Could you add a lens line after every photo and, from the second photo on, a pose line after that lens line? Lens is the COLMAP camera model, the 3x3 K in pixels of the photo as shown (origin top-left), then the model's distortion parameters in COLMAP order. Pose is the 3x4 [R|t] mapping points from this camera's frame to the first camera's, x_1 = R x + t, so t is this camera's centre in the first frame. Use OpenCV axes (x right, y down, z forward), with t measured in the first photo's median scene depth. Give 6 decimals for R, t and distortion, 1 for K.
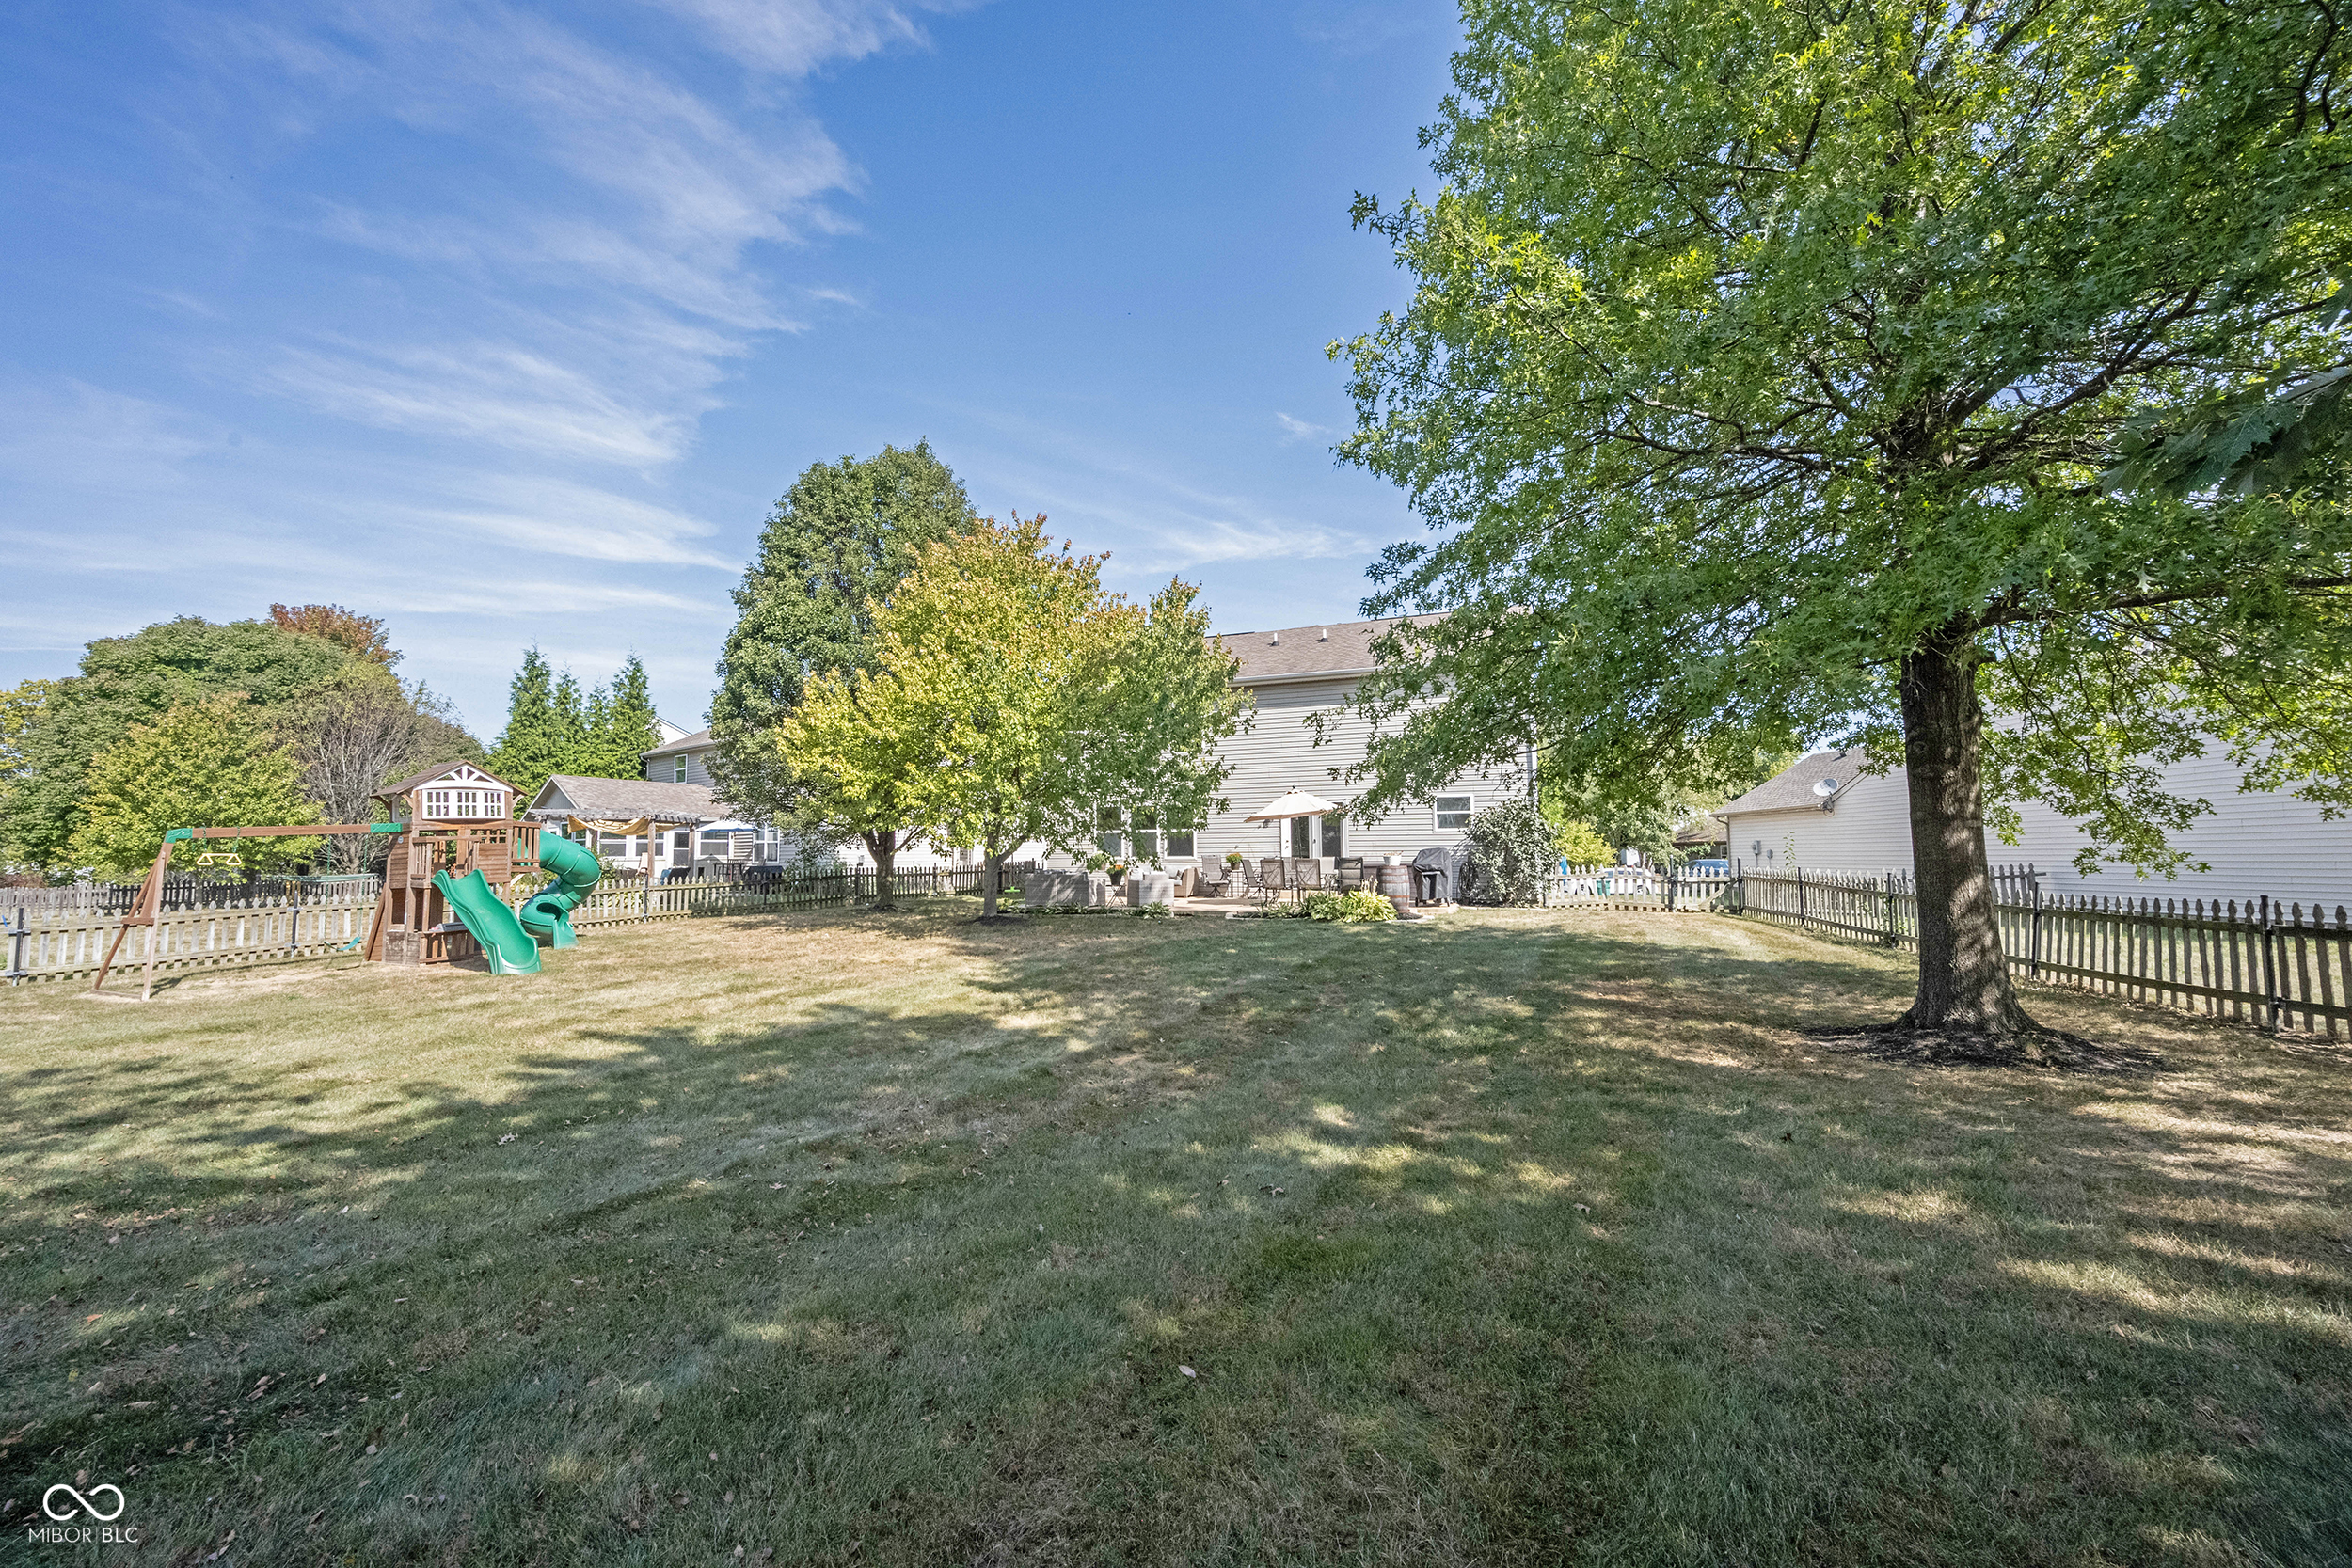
lens RADIAL K [[929.2, 0, 1167.2], [0, 929.2, 786.7], [0, 0, 1]] dist [-0.004852, -0.000037]
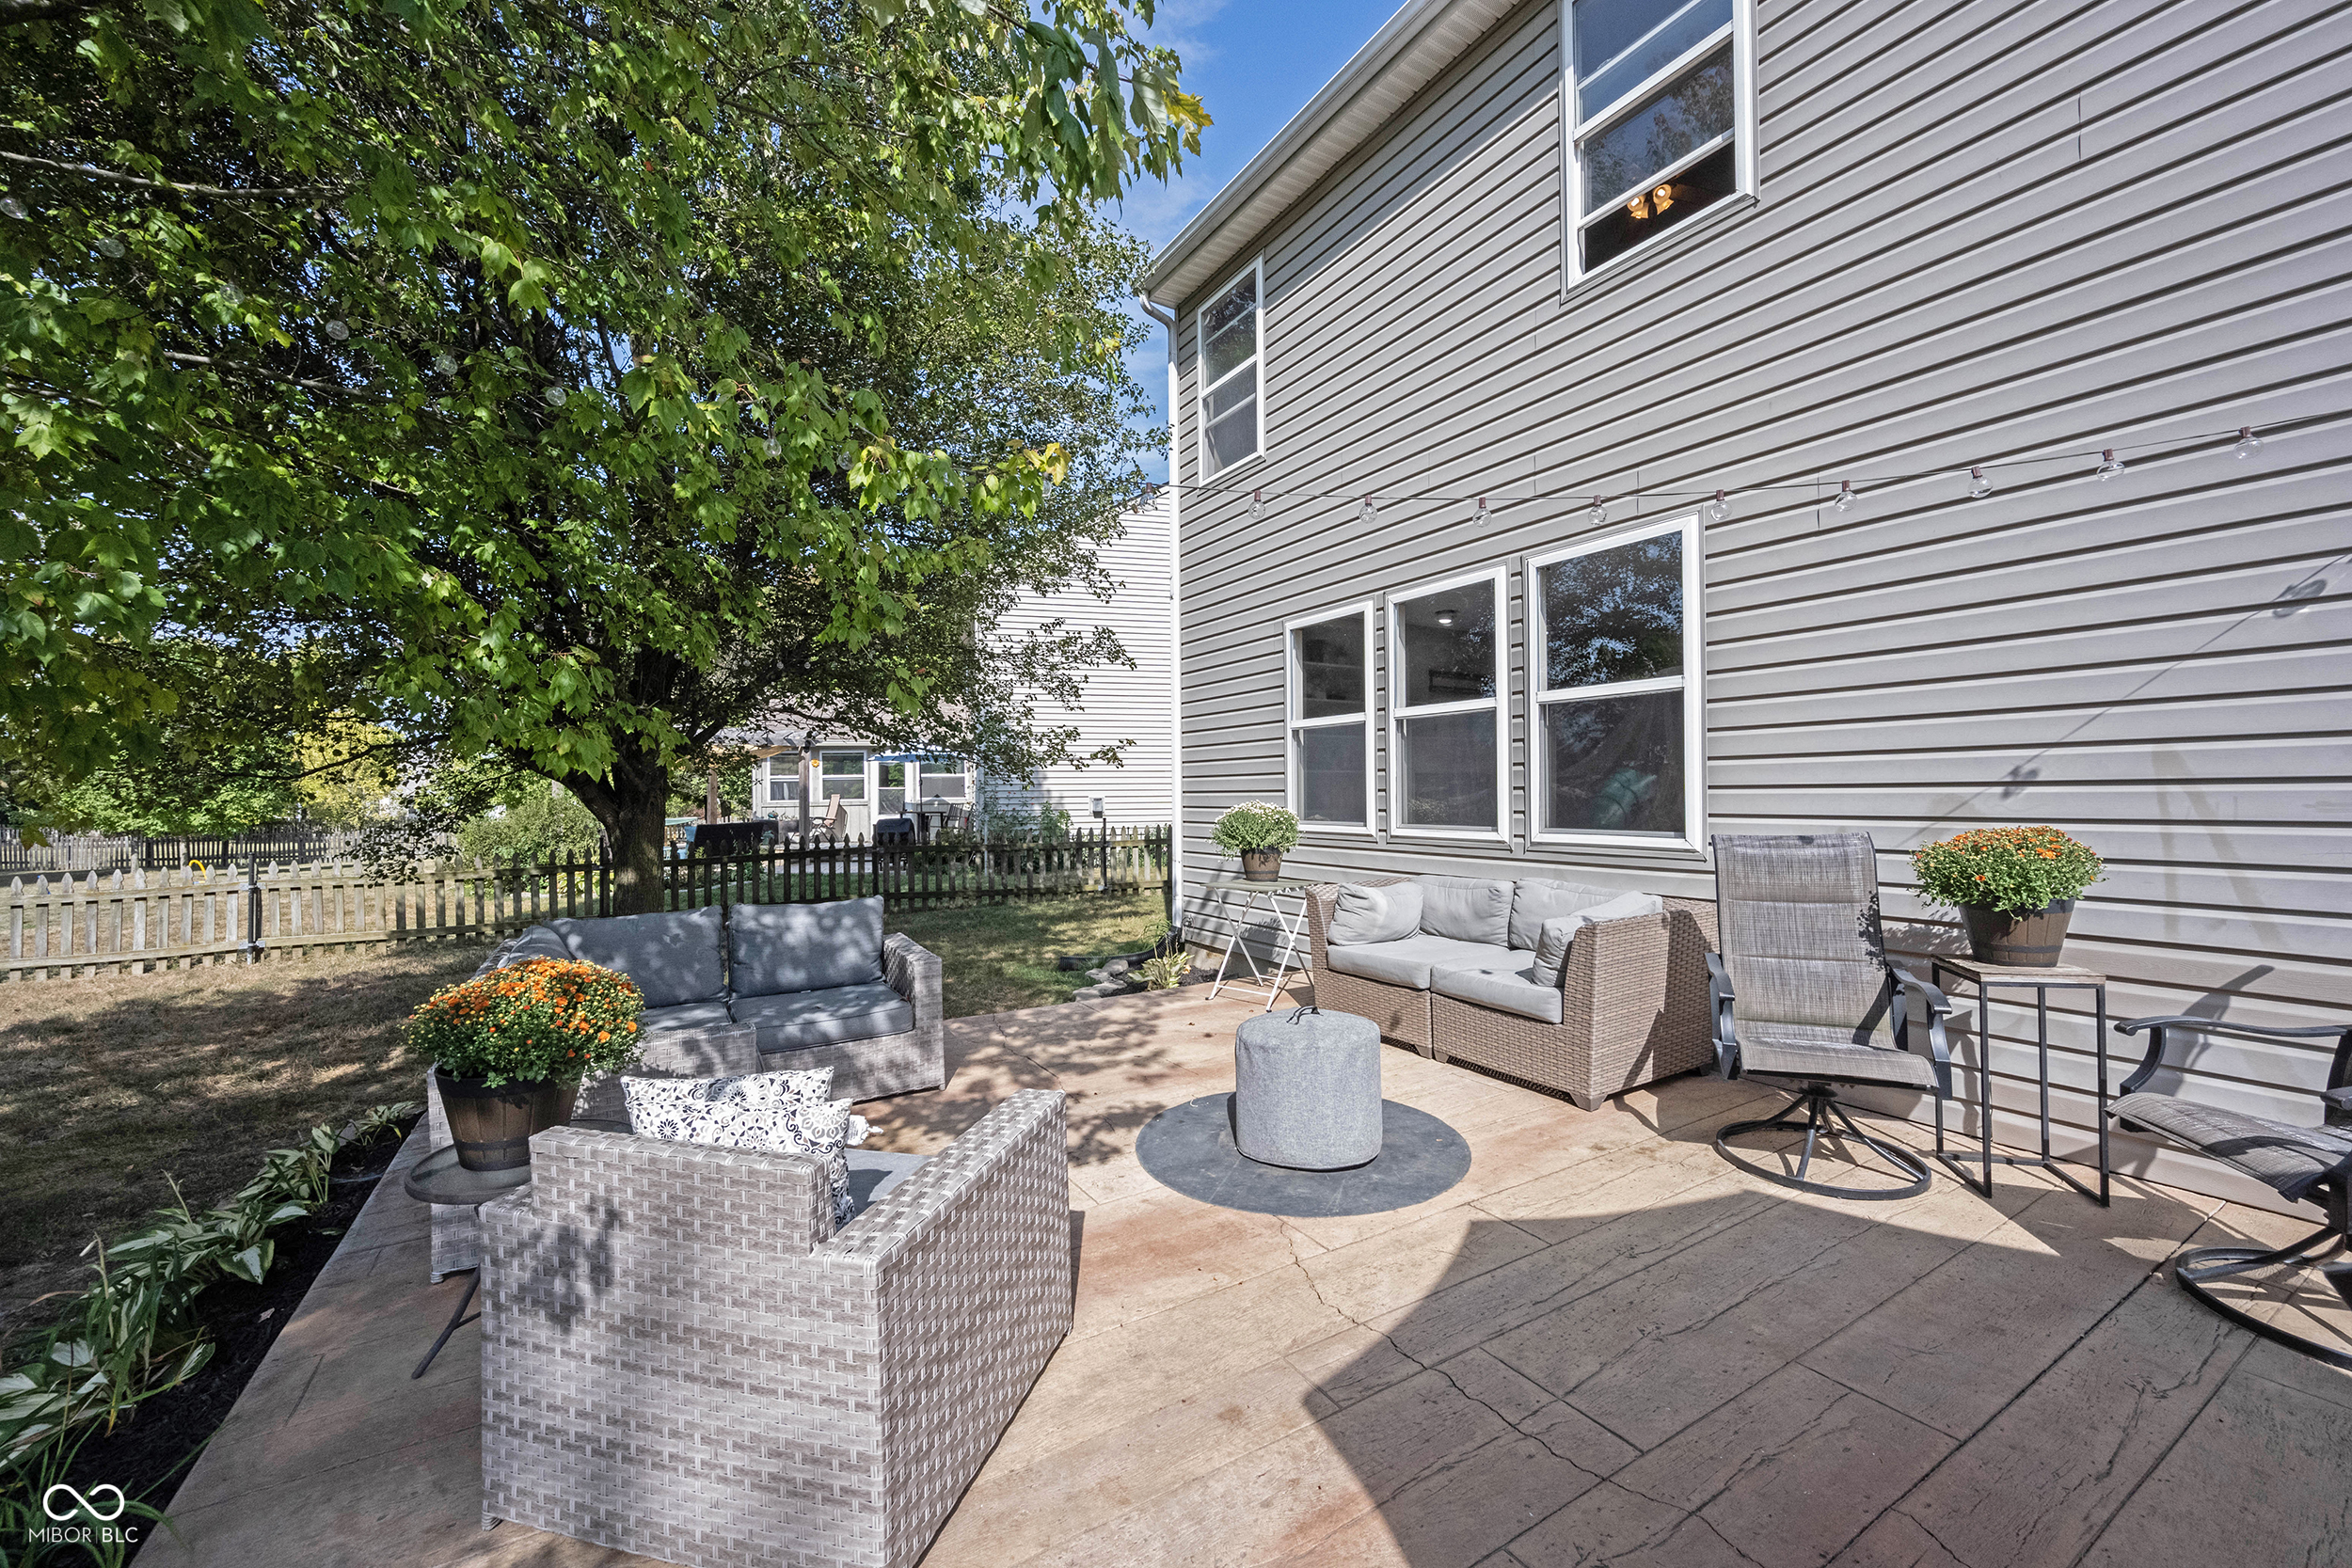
lens RADIAL K [[929.2, 0, 1168.8], [0, 929.2, 788.2], [0, 0, 1]] dist [-0.004852, -0.000037]
pose [[0.783133, -0.002409, -0.621849, 0.070383], [0.048779, 0.997149, 0.057567, 0.061110], [0.619938, -0.075415, 0.781018, 0.951148]]
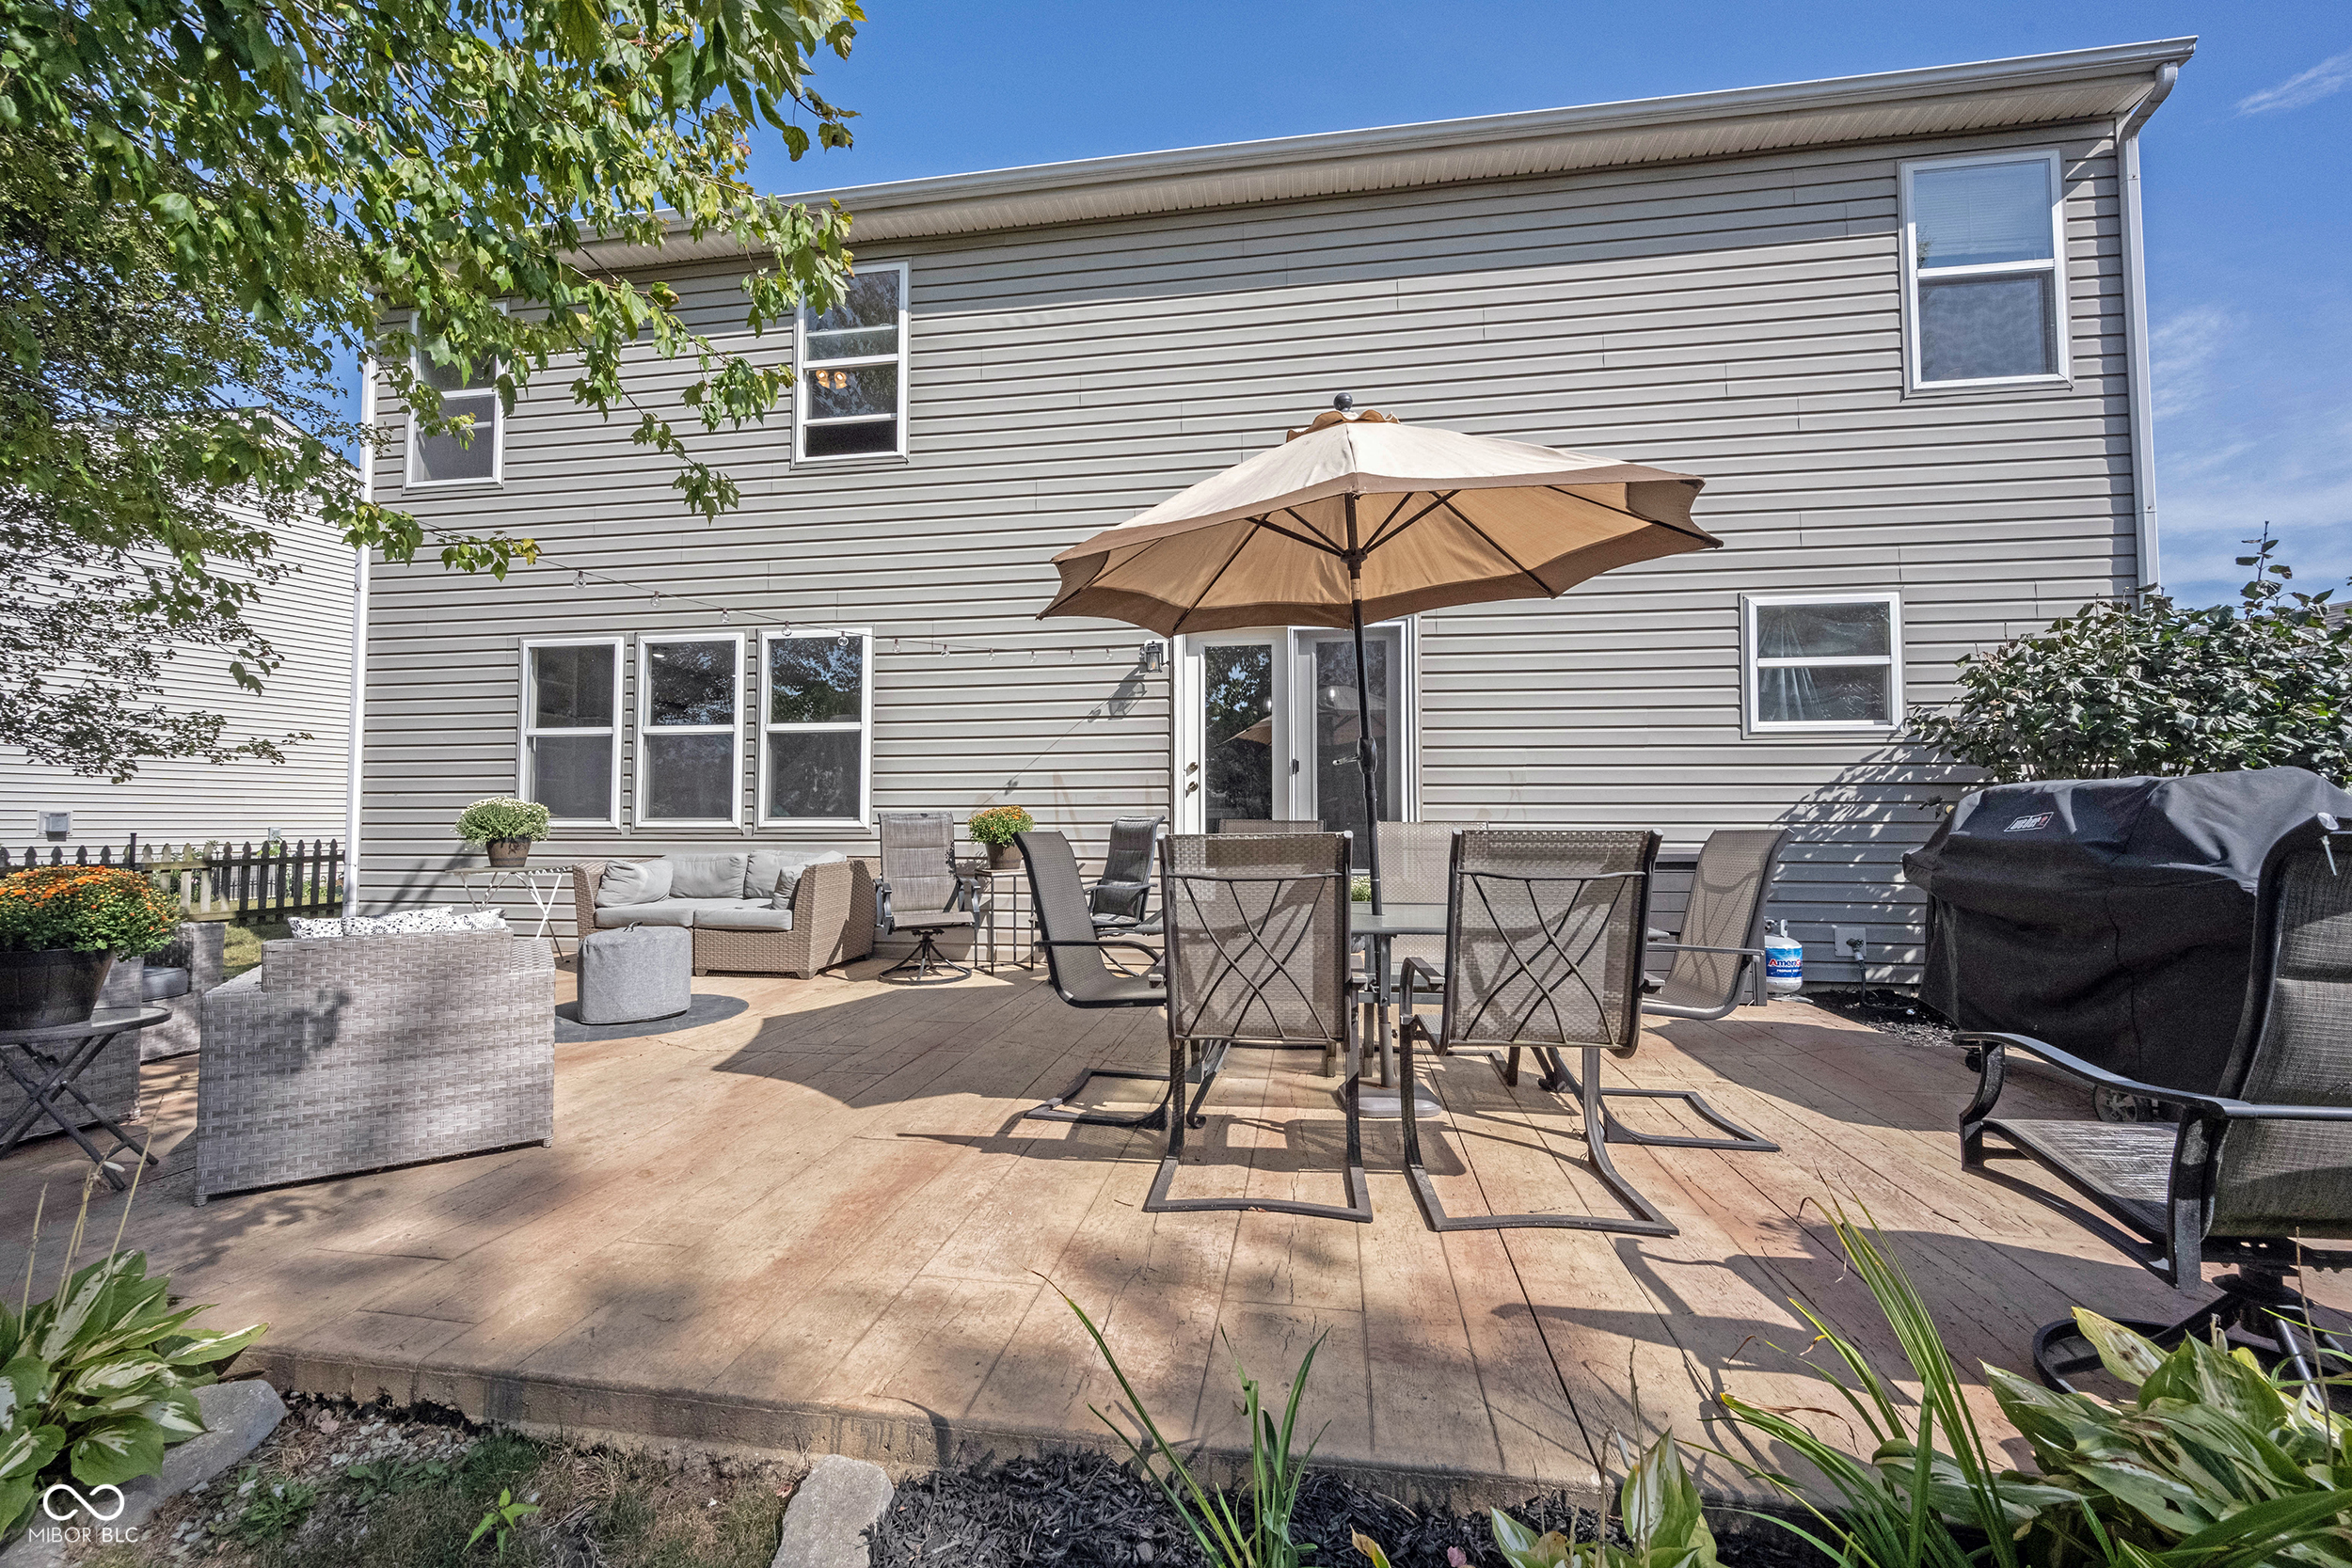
lens RADIAL K [[929.2, 0, 1179.9], [0, 929.2, 787.8], [0, 0, 1]] dist [-0.004852, -0.000037]
pose [[0.976768, 0.017335, 0.213596, 0.073886], [-0.024102, 0.999285, 0.029117, 0.064762], [-0.212938, -0.033589, 0.976488, 0.827049]]
